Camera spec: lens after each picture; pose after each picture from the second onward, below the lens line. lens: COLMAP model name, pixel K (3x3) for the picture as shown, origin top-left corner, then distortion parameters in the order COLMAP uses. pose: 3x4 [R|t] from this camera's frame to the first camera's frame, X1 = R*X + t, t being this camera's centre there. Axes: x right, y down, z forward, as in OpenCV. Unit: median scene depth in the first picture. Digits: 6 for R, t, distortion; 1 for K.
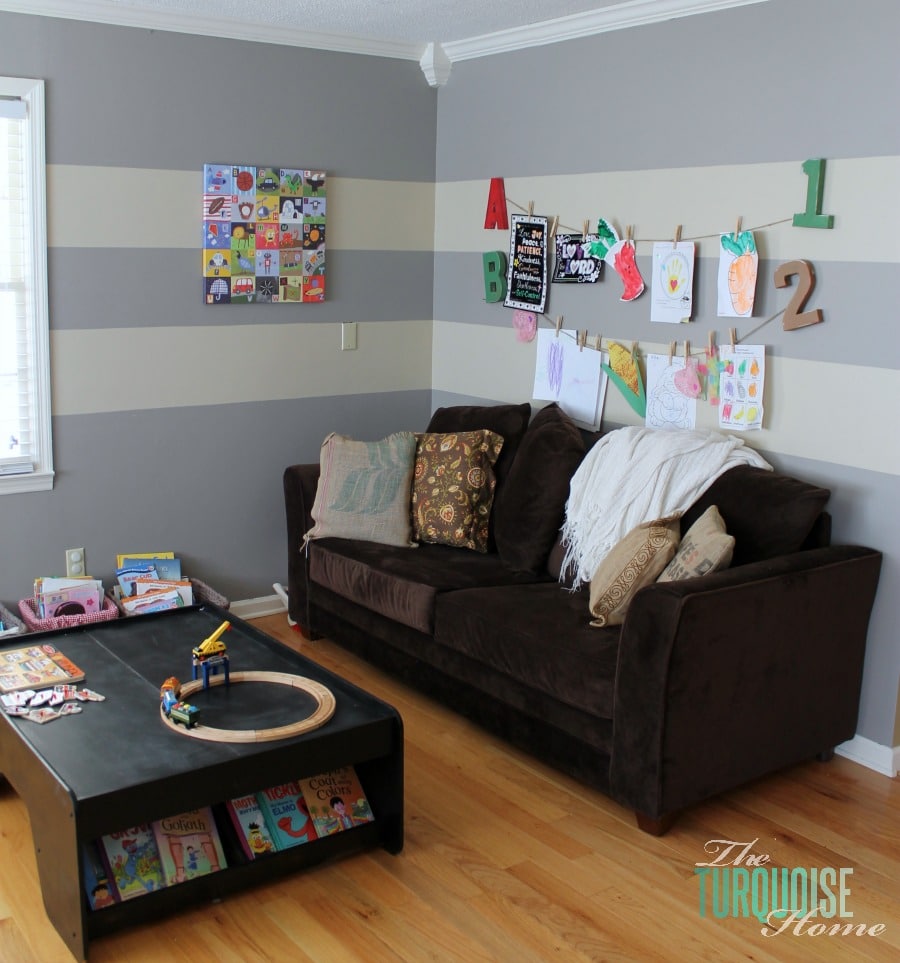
lens RADIAL K [[1163.3, 0, 450.5], [0, 1163.3, 421.0], [0, 0, 1]] dist [-0.203412, 0.304237]
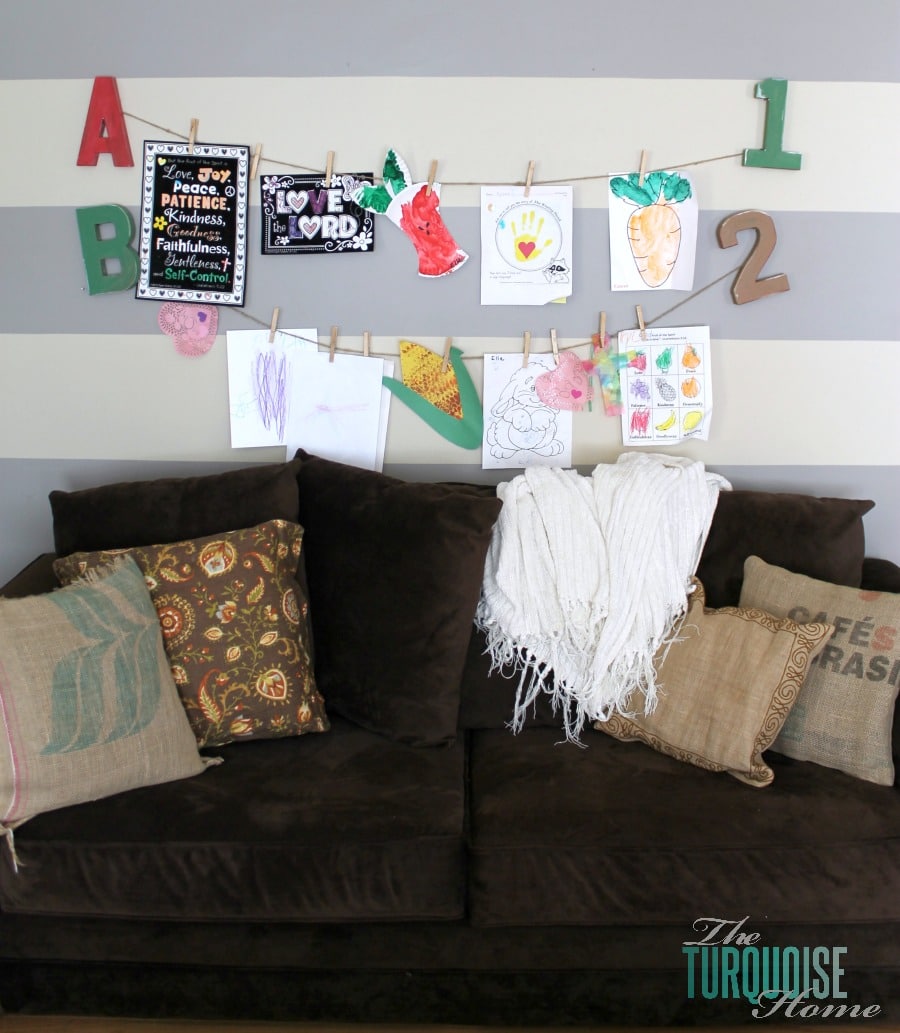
lens RADIAL K [[1148.1, 0, 452.2], [0, 1148.1, 349.0], [0, 0, 1]] dist [-0.172703, 0.162868]
pose [[0.592074, -0.112545, 0.797986, -0.335778], [0.120170, 0.991459, 0.050670, -0.088357], [-0.796874, 0.065893, 0.600542, 0.563361]]
